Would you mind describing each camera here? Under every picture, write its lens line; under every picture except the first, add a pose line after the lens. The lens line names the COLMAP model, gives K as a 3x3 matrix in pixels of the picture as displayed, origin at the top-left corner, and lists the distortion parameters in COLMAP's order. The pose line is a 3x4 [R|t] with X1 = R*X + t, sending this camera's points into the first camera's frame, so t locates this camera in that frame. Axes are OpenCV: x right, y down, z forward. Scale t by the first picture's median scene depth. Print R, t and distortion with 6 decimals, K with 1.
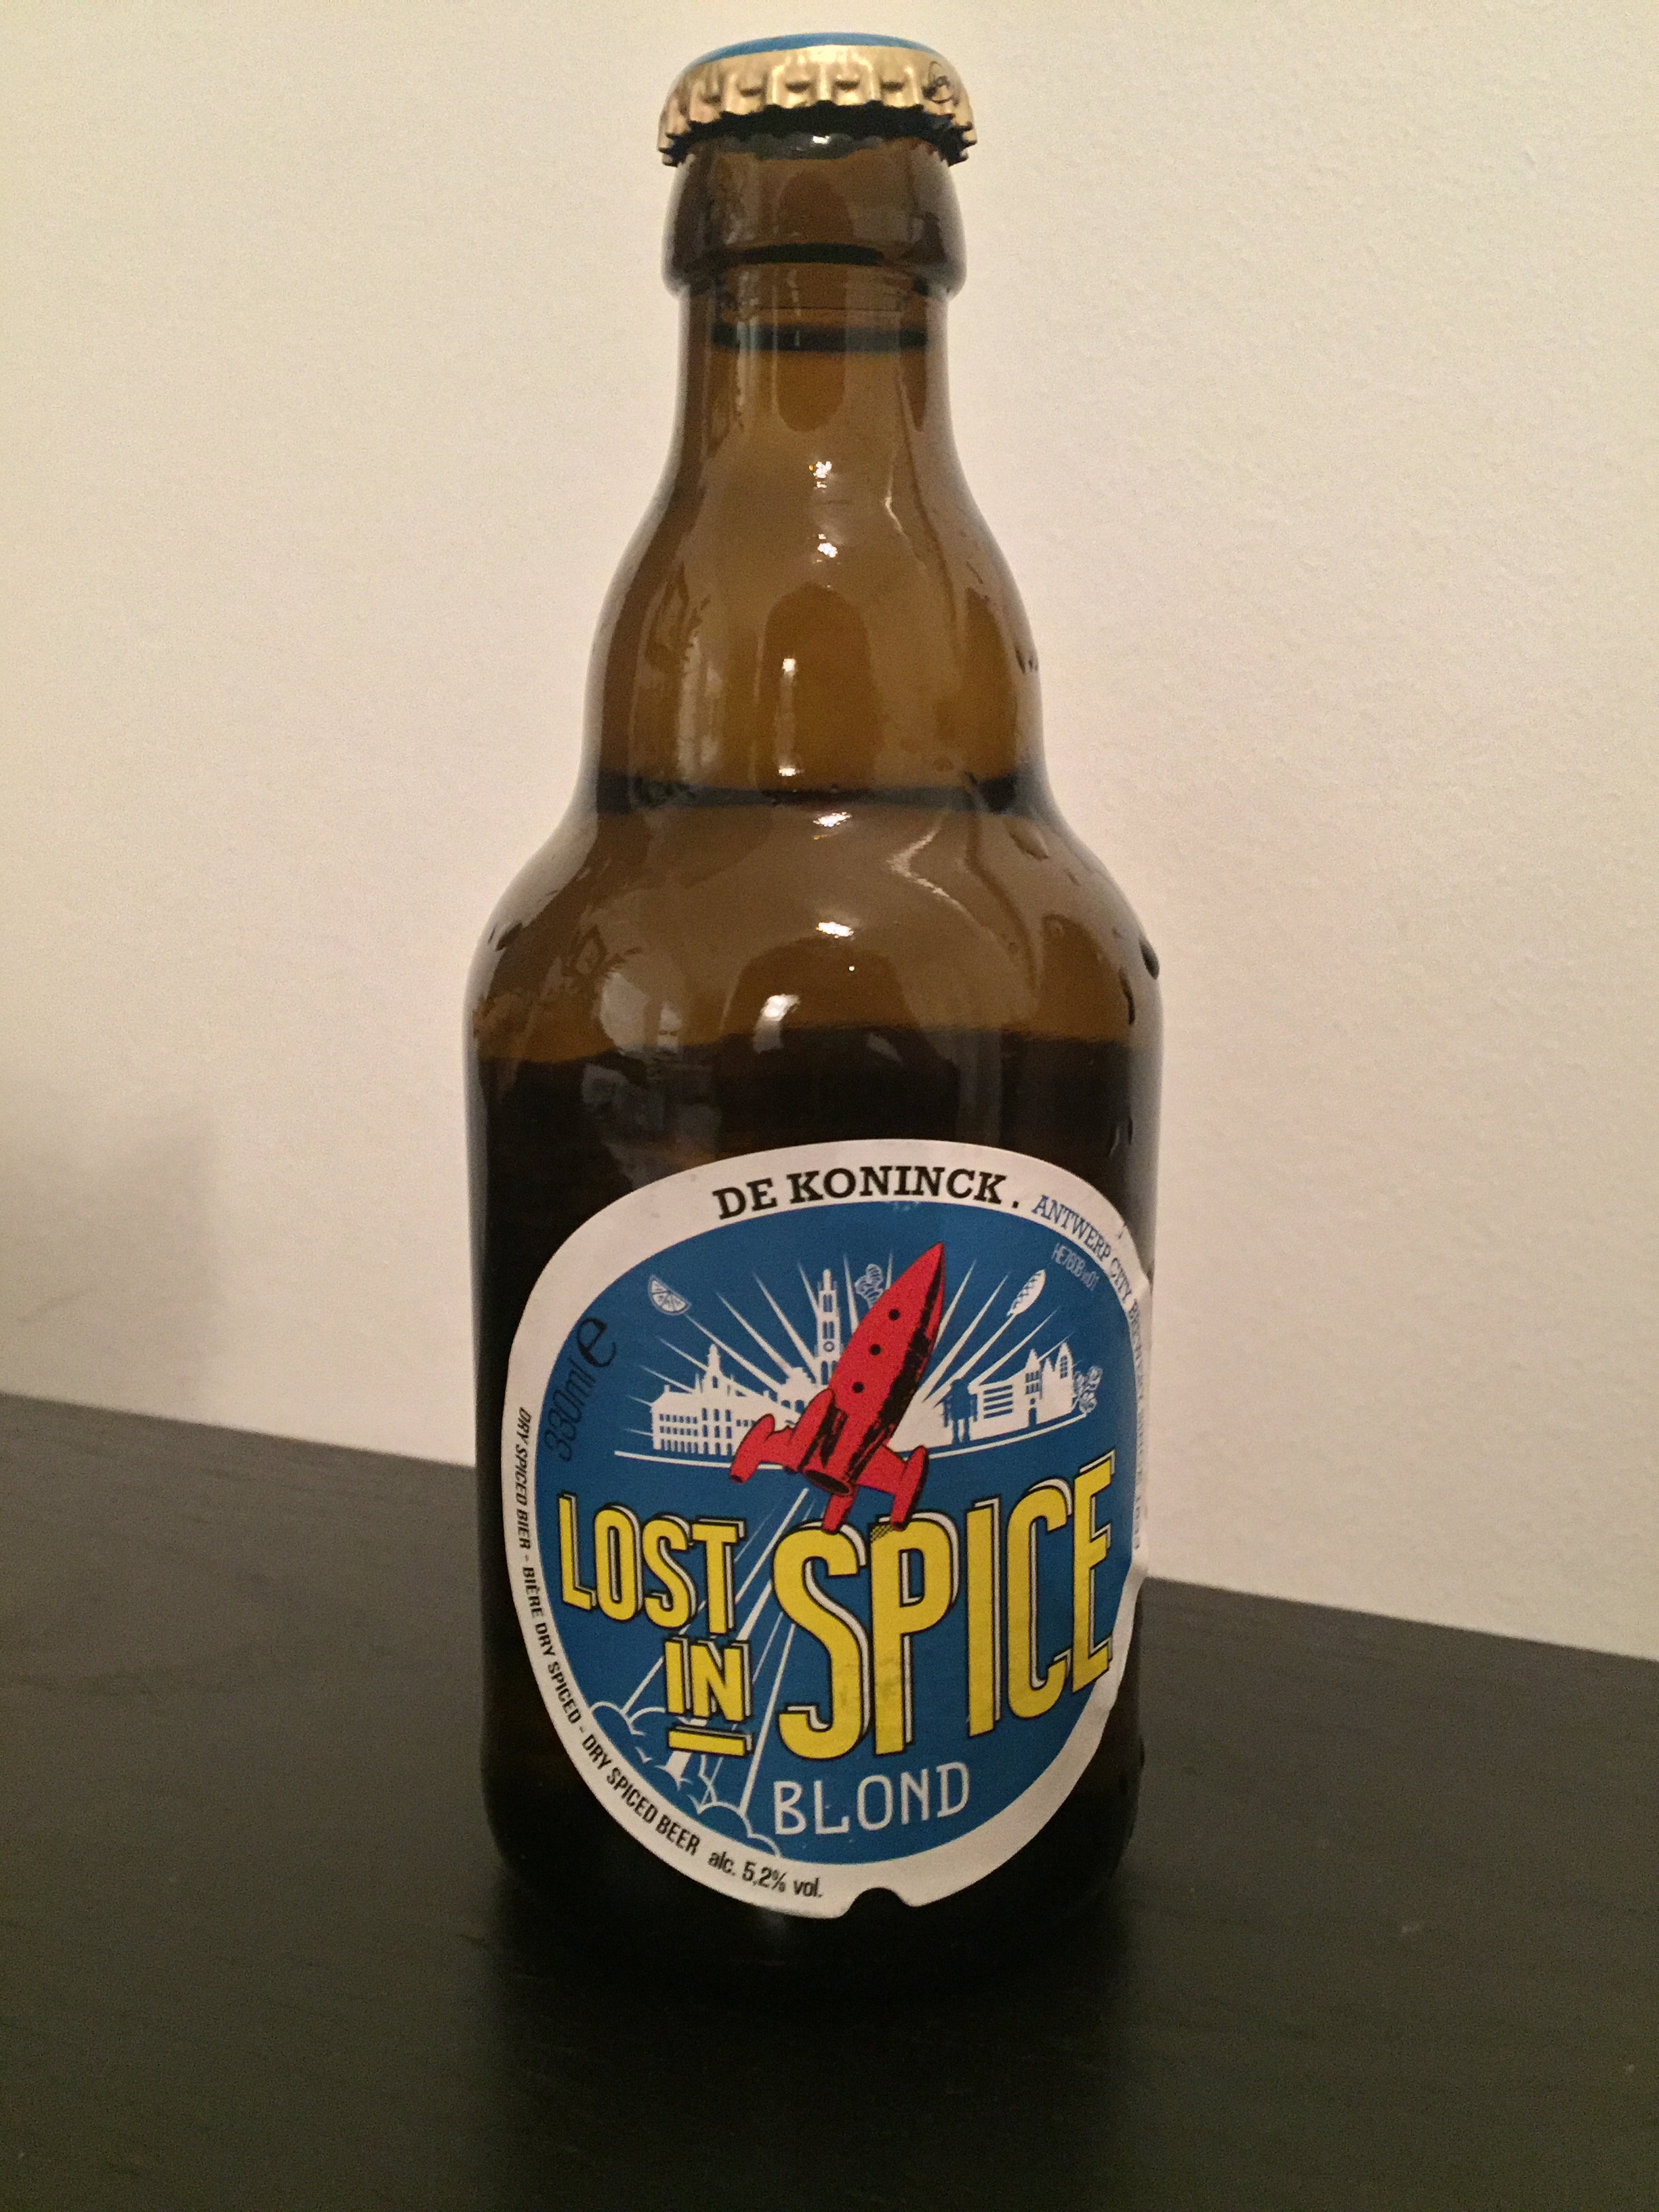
lens RADIAL K [[1967.5, 0, 829.5], [0, 1967.5, 1106.0], [0, 0, 1]] dist [0.056808, -0.011978]
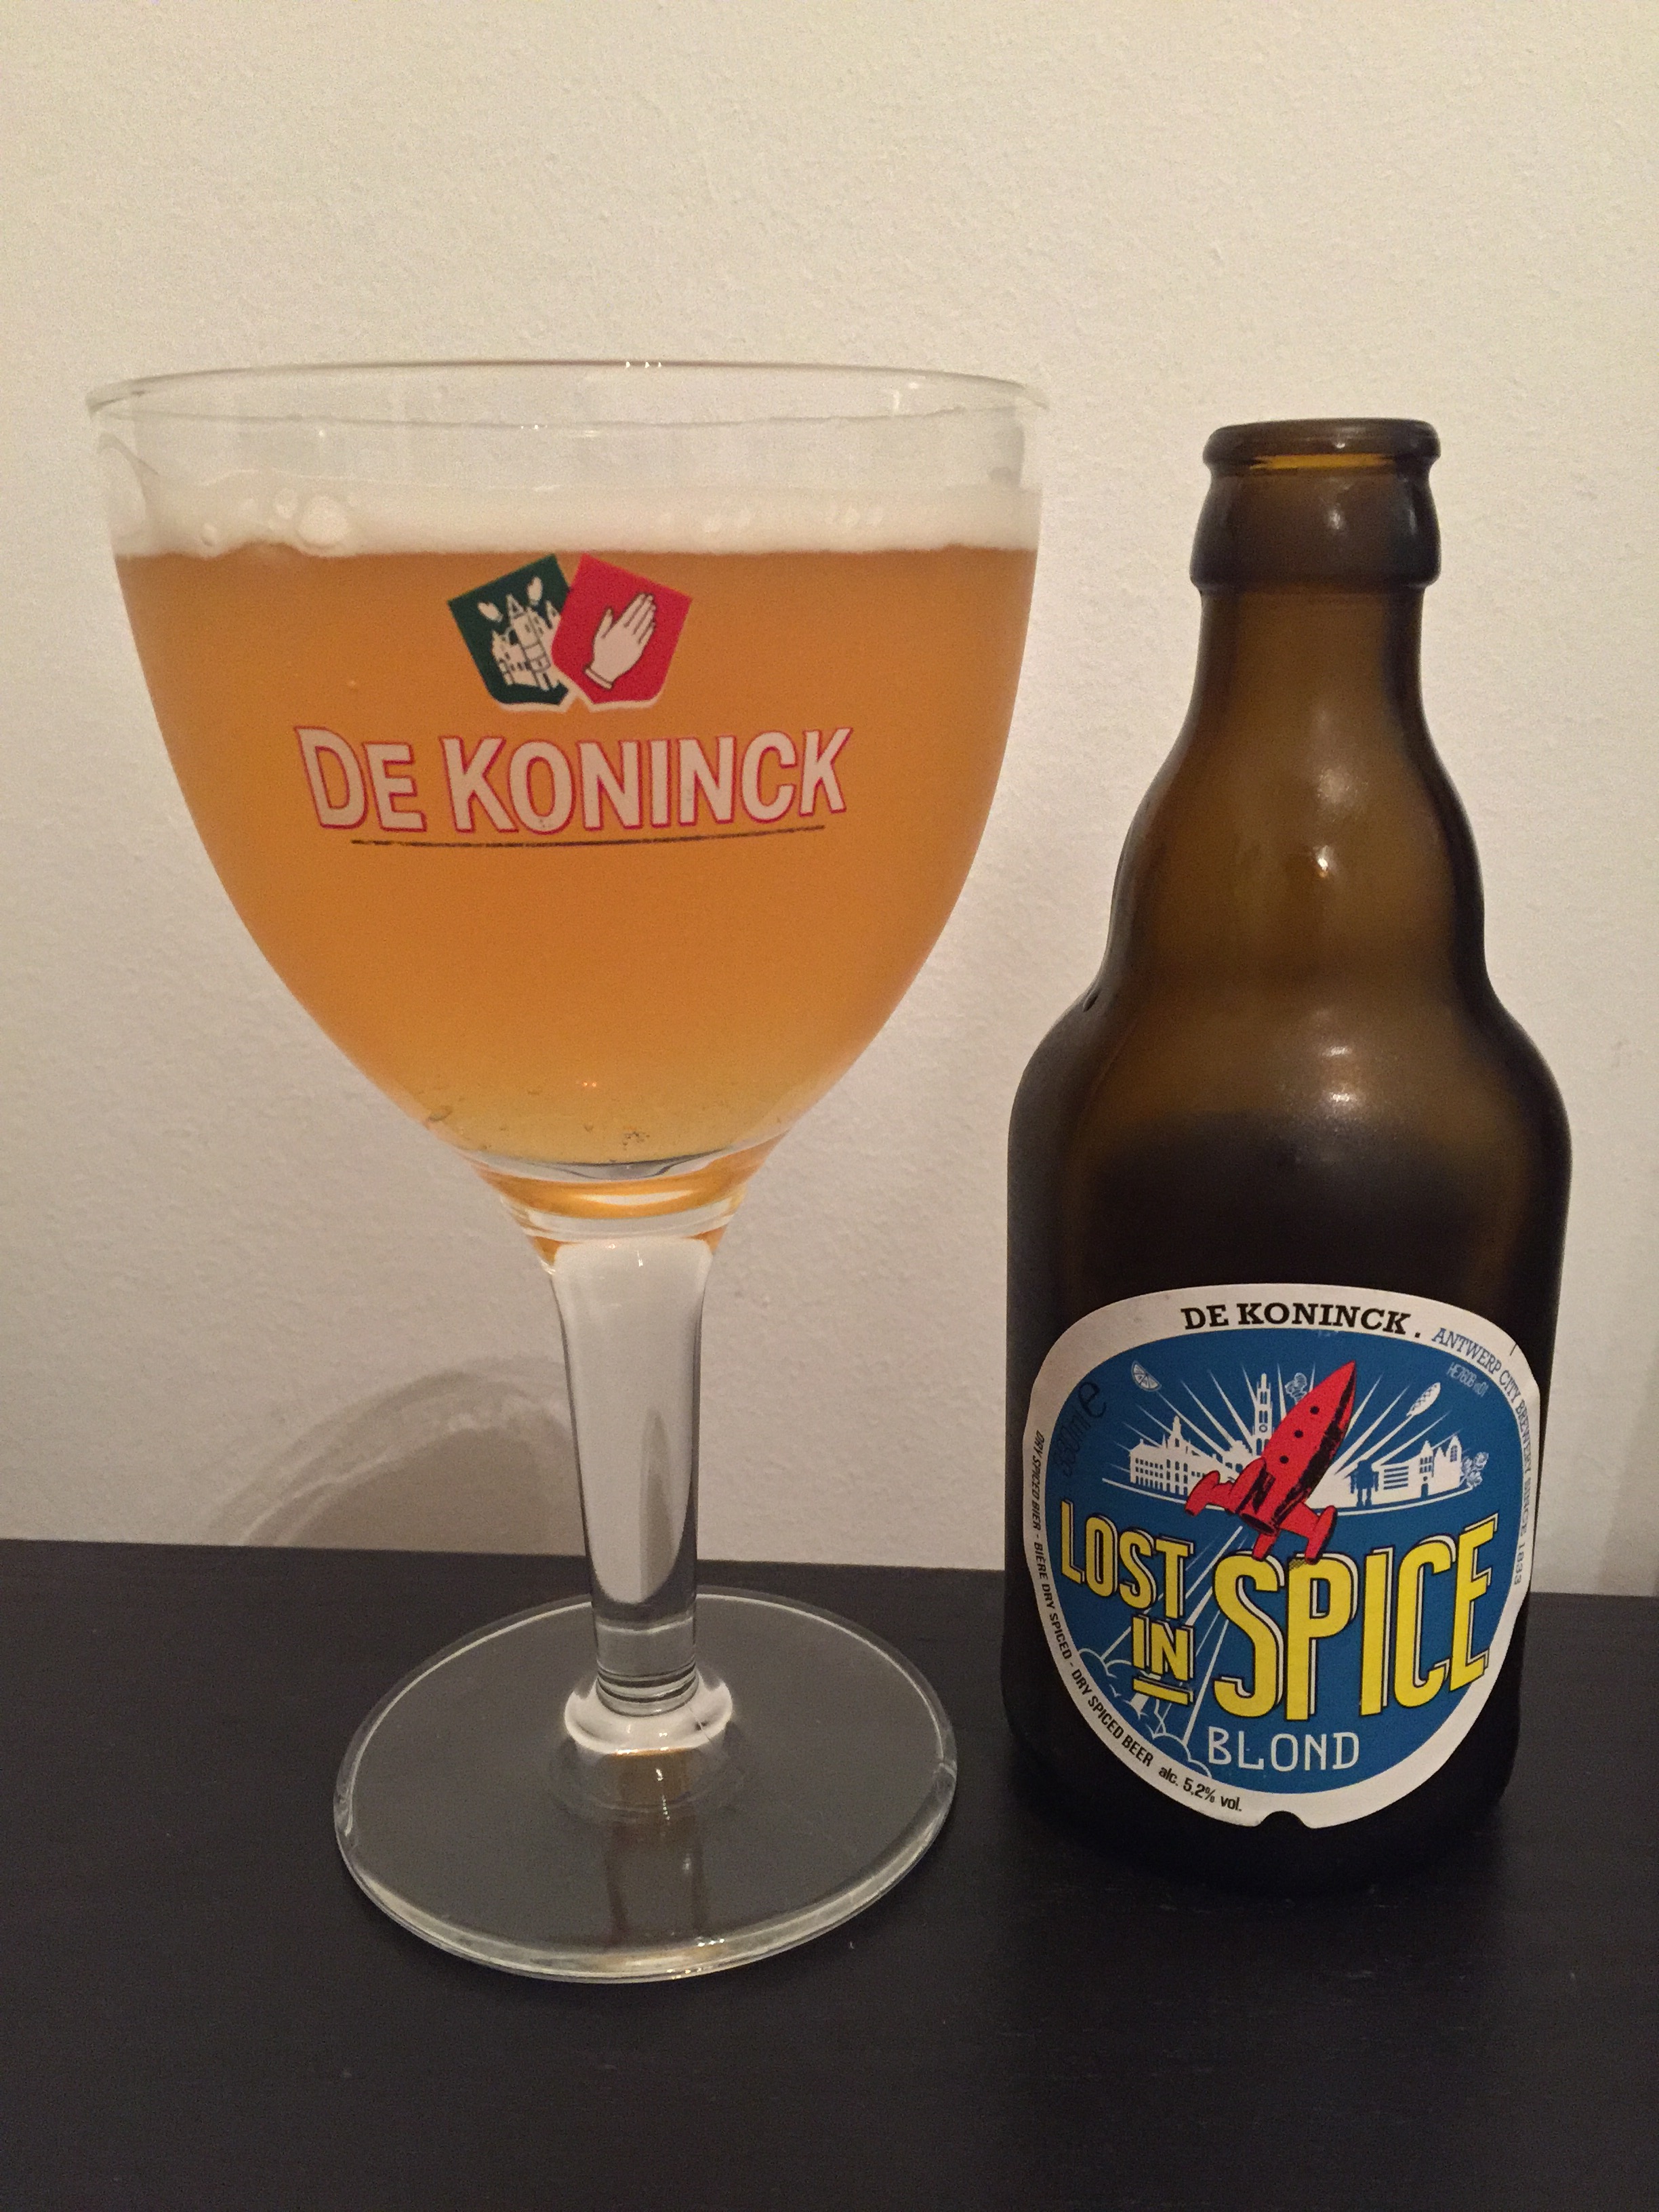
lens RADIAL K [[1967.5, 0, 829.5], [0, 1967.5, 1106.0], [0, 0, 1]] dist [0.056808, -0.011978]
pose [[0.959290, 0.063449, -0.275203, 0.070433], [-0.032409, 0.992731, 0.115908, -0.234737], [0.280557, -0.102270, 0.954373, -0.337043]]
